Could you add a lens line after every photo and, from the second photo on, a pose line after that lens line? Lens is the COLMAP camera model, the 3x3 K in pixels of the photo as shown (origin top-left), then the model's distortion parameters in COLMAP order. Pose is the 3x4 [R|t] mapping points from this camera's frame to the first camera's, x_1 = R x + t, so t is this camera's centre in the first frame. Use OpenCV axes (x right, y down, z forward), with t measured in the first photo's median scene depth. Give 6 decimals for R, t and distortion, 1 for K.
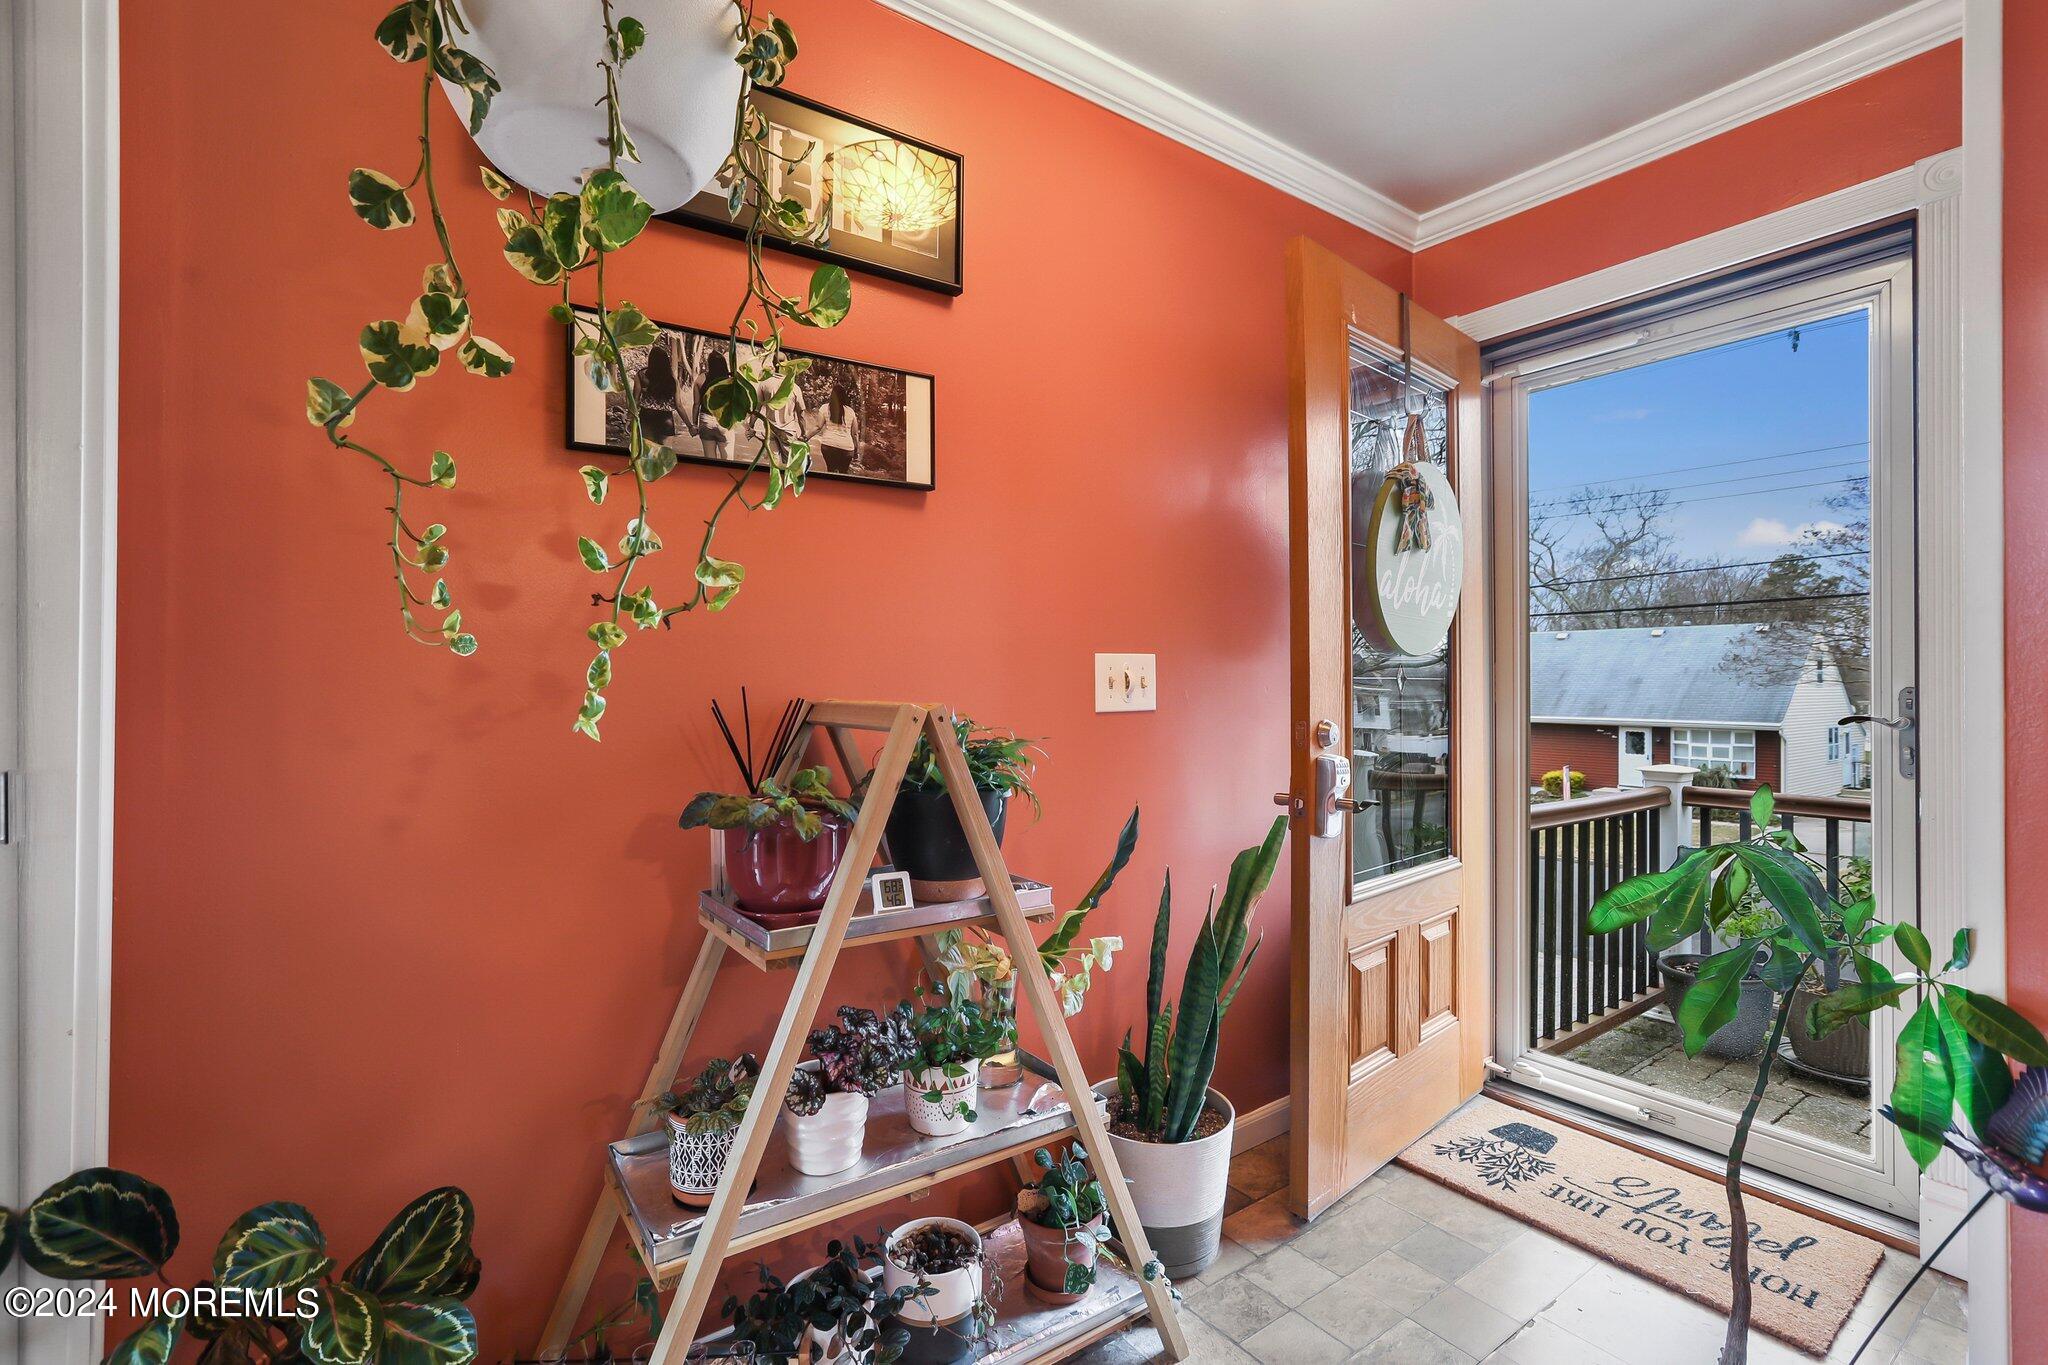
lens RADIAL K [[935.6, 0, 1020.3], [0, 935.6, 677.8], [0, 0, 1]] dist [-0.025950, 0.010517]
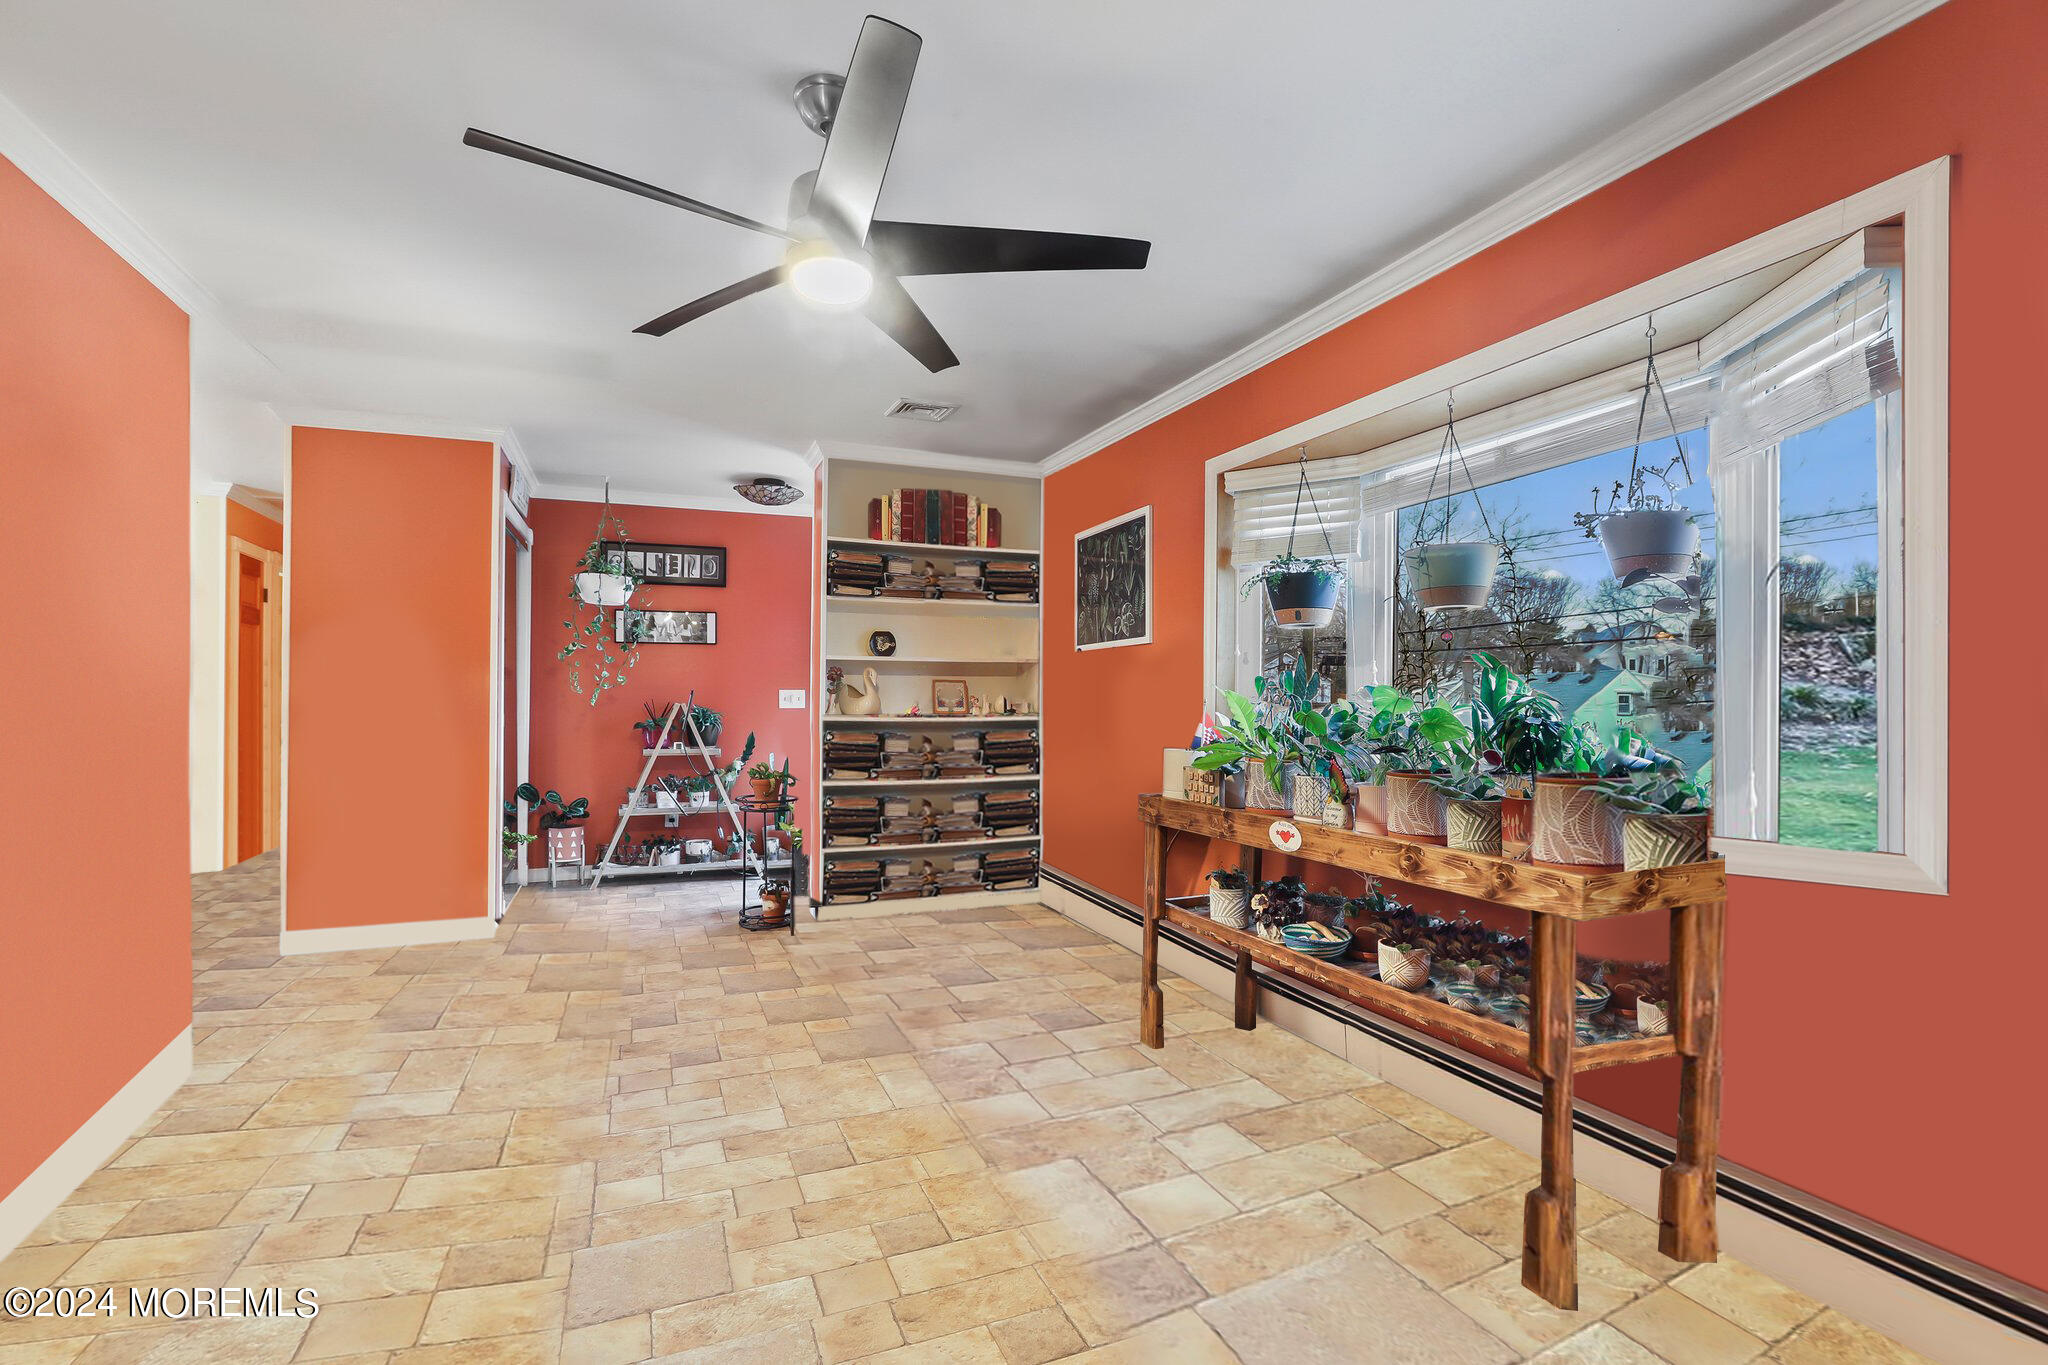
lens RADIAL K [[935.6, 0, 1040.3], [0, 935.6, 703.1], [0, 0, 1]] dist [-0.025950, 0.010517]
pose [[0.979535, 0.001063, -0.201270, 2.245012], [0.000443, 0.999972, 0.007437, -0.005611], [0.201273, -0.007374, 0.979508, -2.738812]]
